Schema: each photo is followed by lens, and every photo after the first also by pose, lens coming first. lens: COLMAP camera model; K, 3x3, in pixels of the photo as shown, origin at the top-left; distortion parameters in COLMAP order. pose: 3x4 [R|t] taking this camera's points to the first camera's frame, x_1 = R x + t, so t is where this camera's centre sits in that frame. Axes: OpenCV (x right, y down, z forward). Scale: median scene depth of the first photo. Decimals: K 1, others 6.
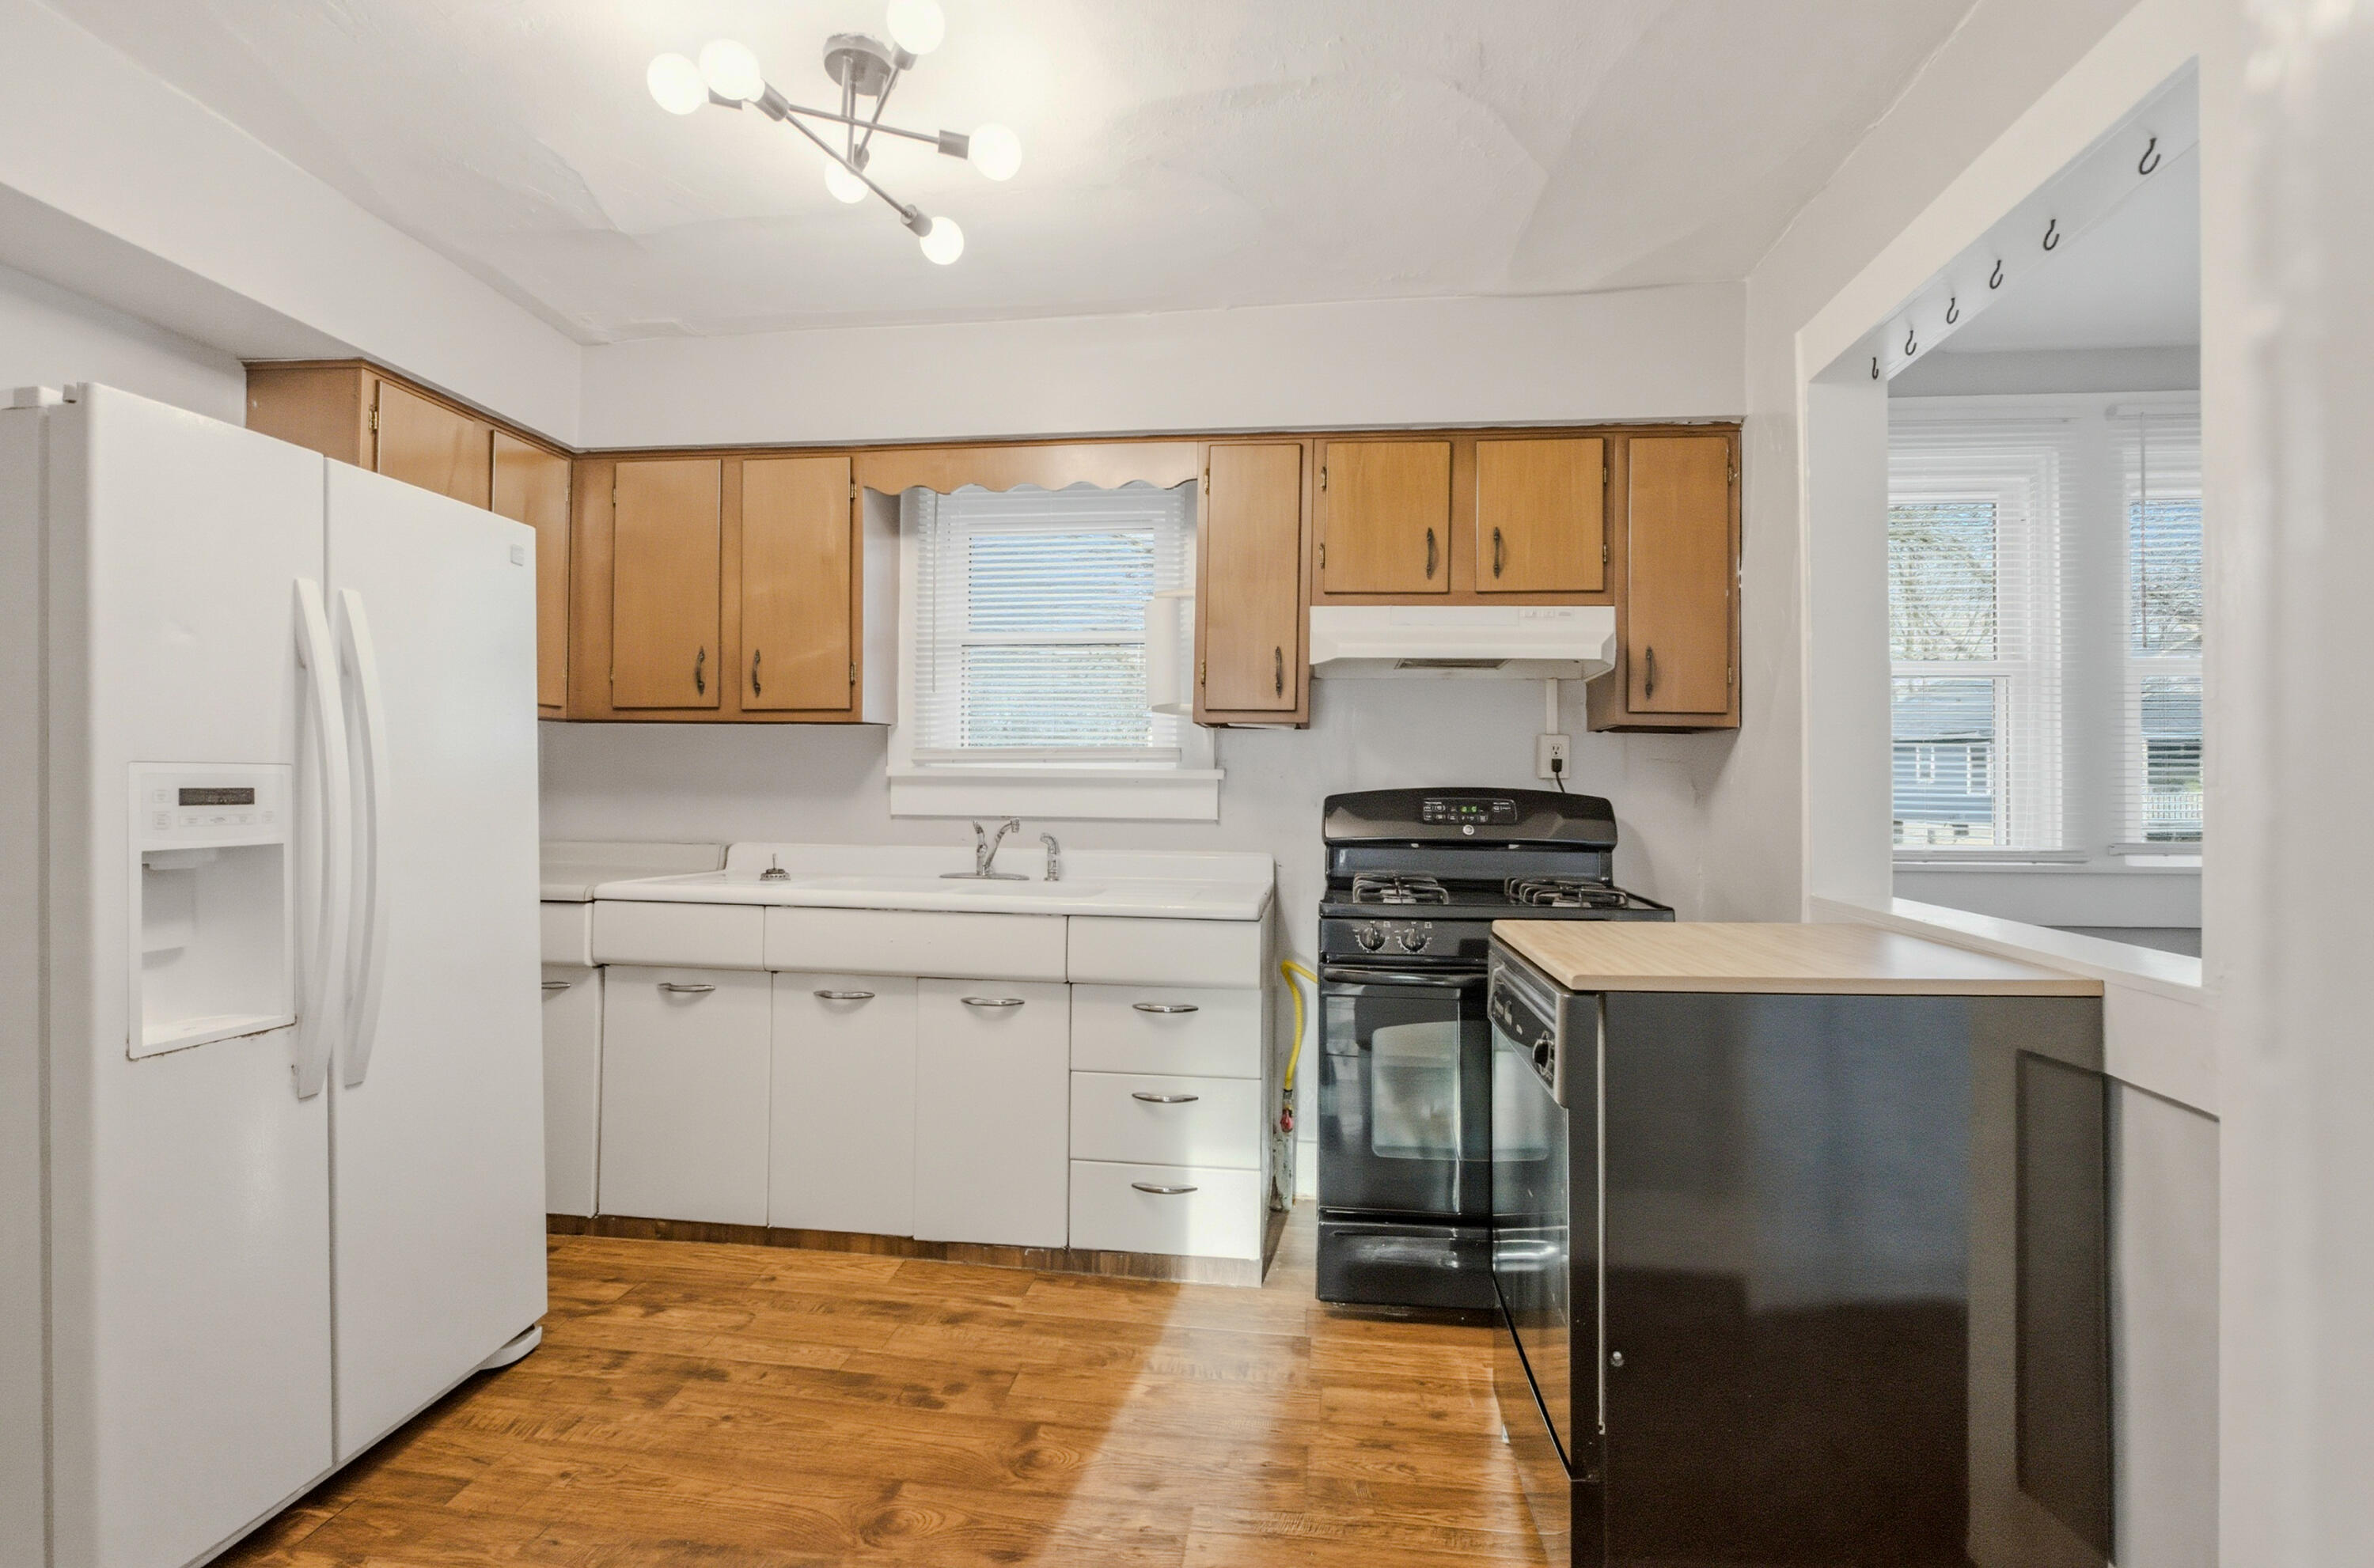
lens RADIAL K [[1071.5, 0, 1197.2], [0, 1071.5, 781.9], [0, 0, 1]] dist [-0.022288, -0.000097]
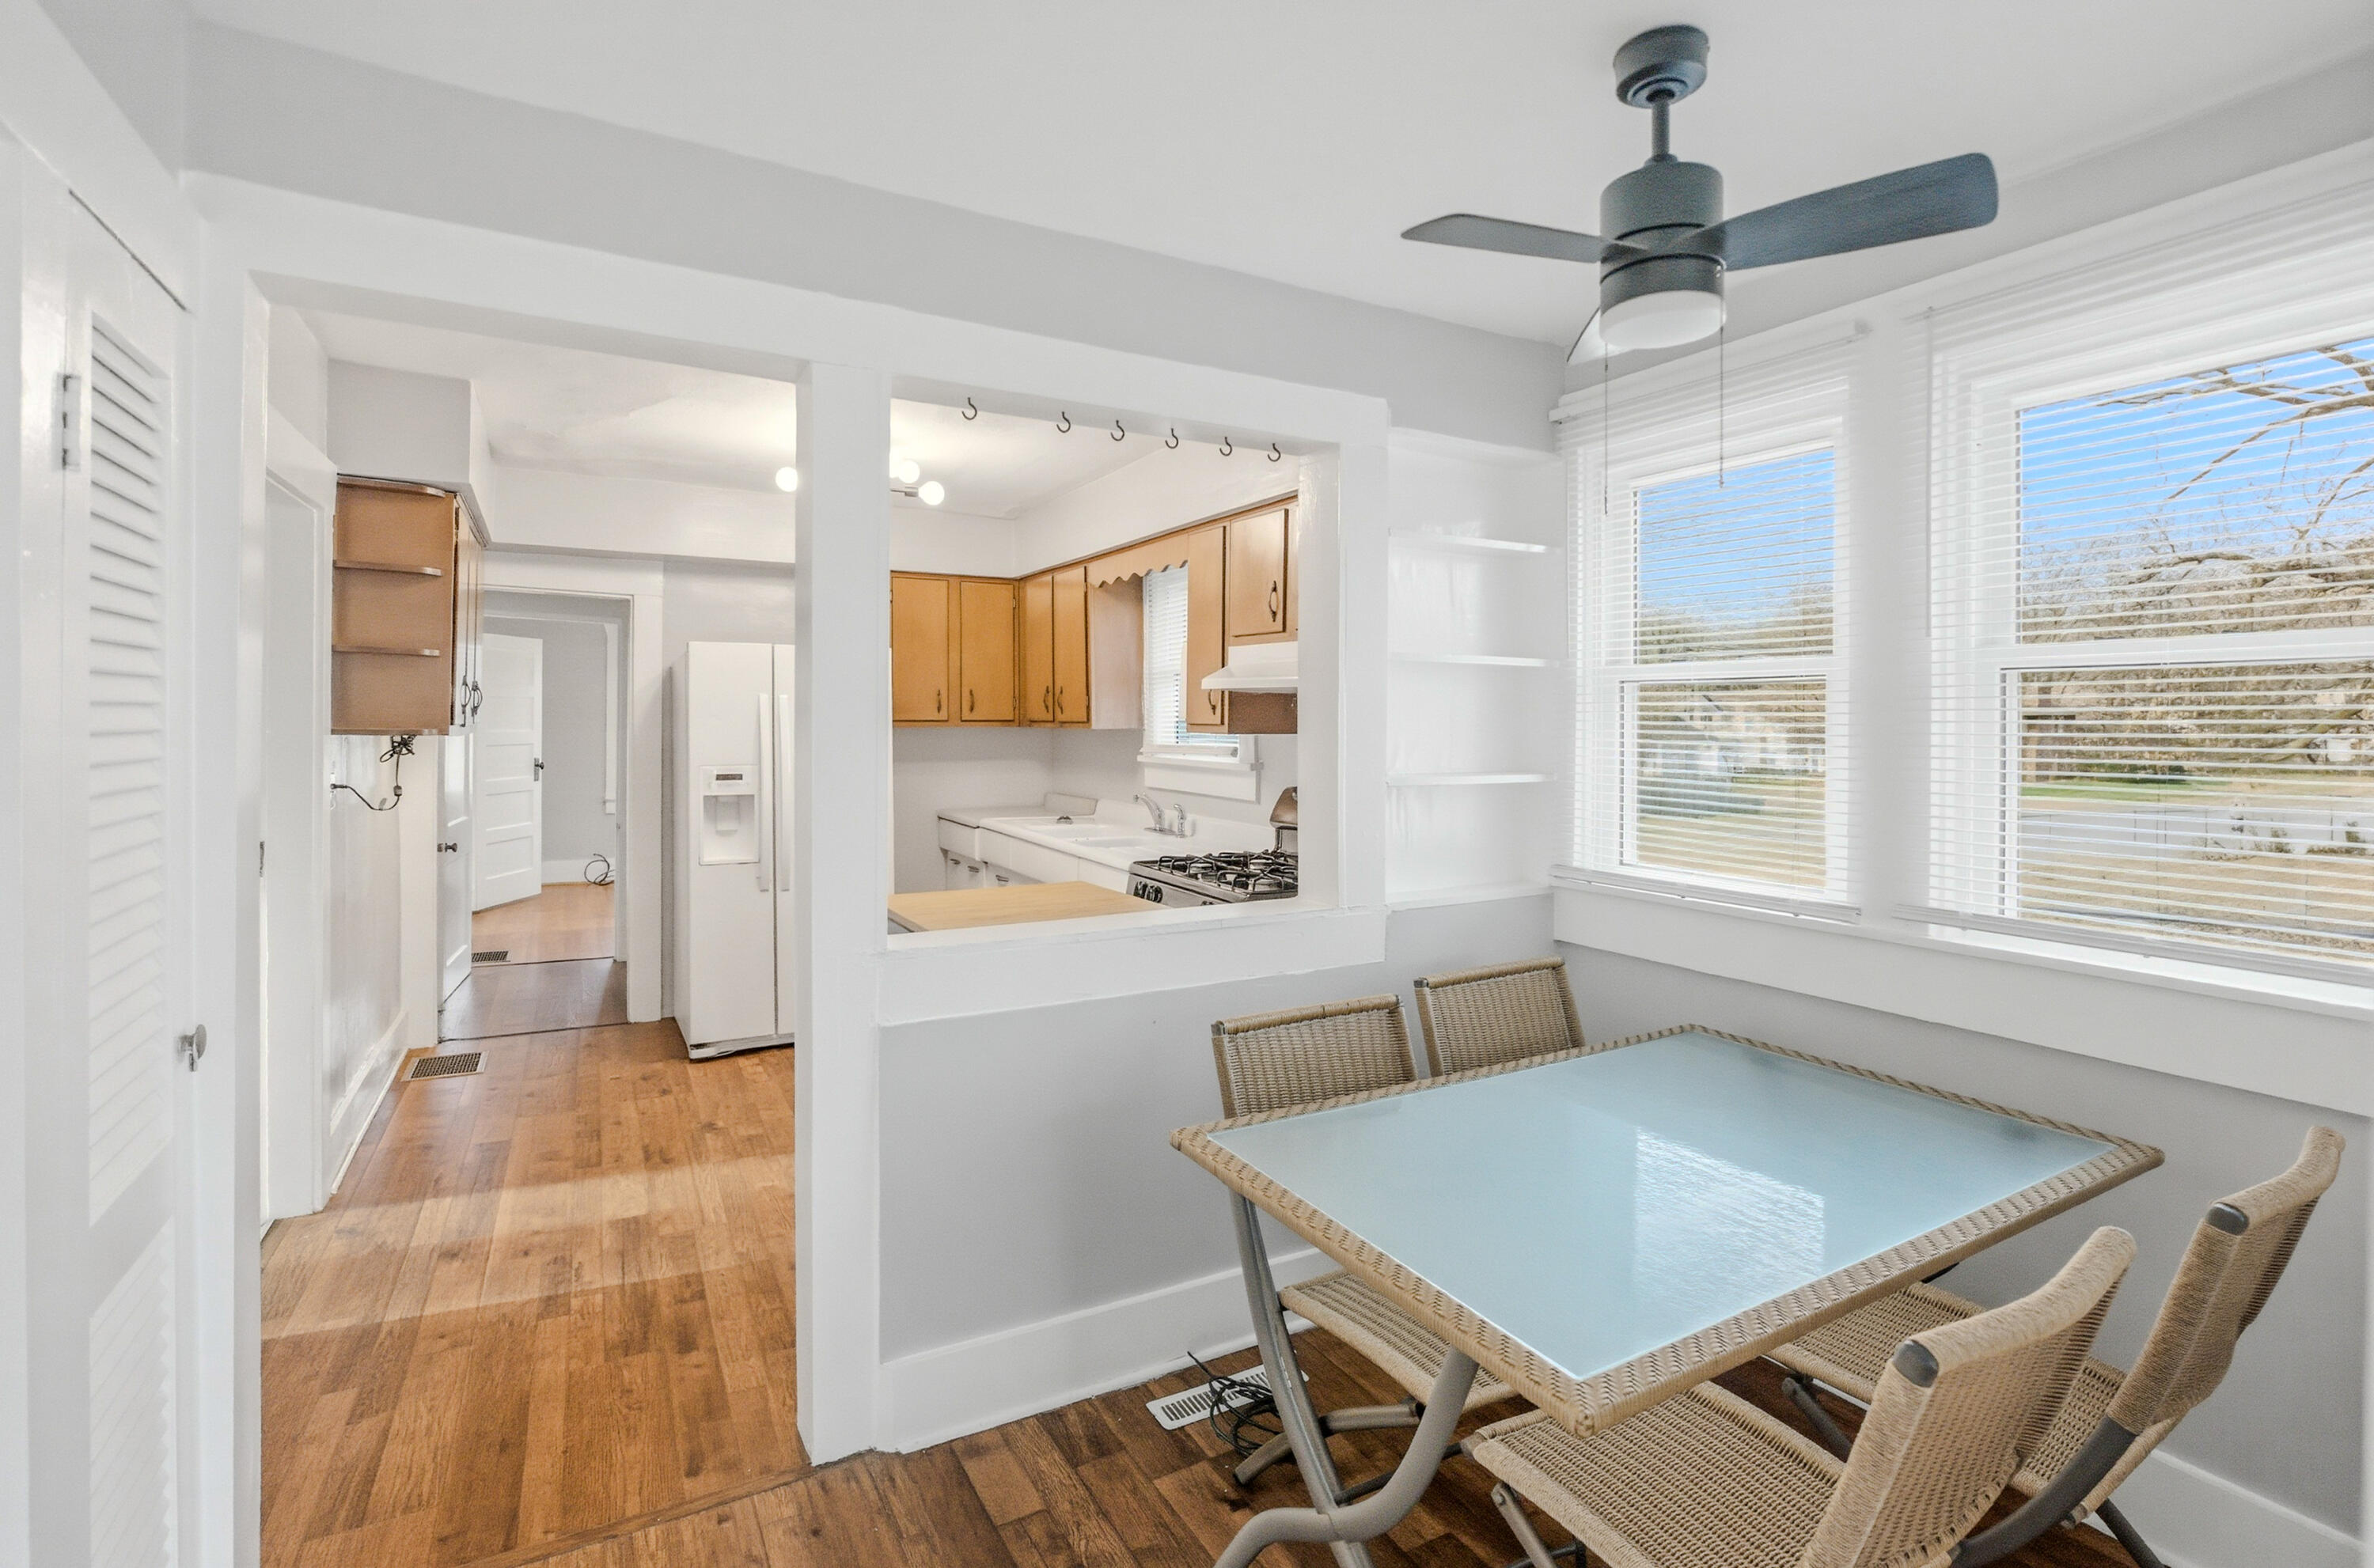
lens RADIAL K [[1108.7, 0, 1193.3], [0, 1108.7, 751.5], [0, 0, 1]] dist [-0.027412, -0.000191]
pose [[0.587249, 0.019351, -0.809175, 1.229180], [0.003282, 0.999649, 0.026288, -0.072161], [0.809400, -0.018094, 0.586979, 0.156409]]
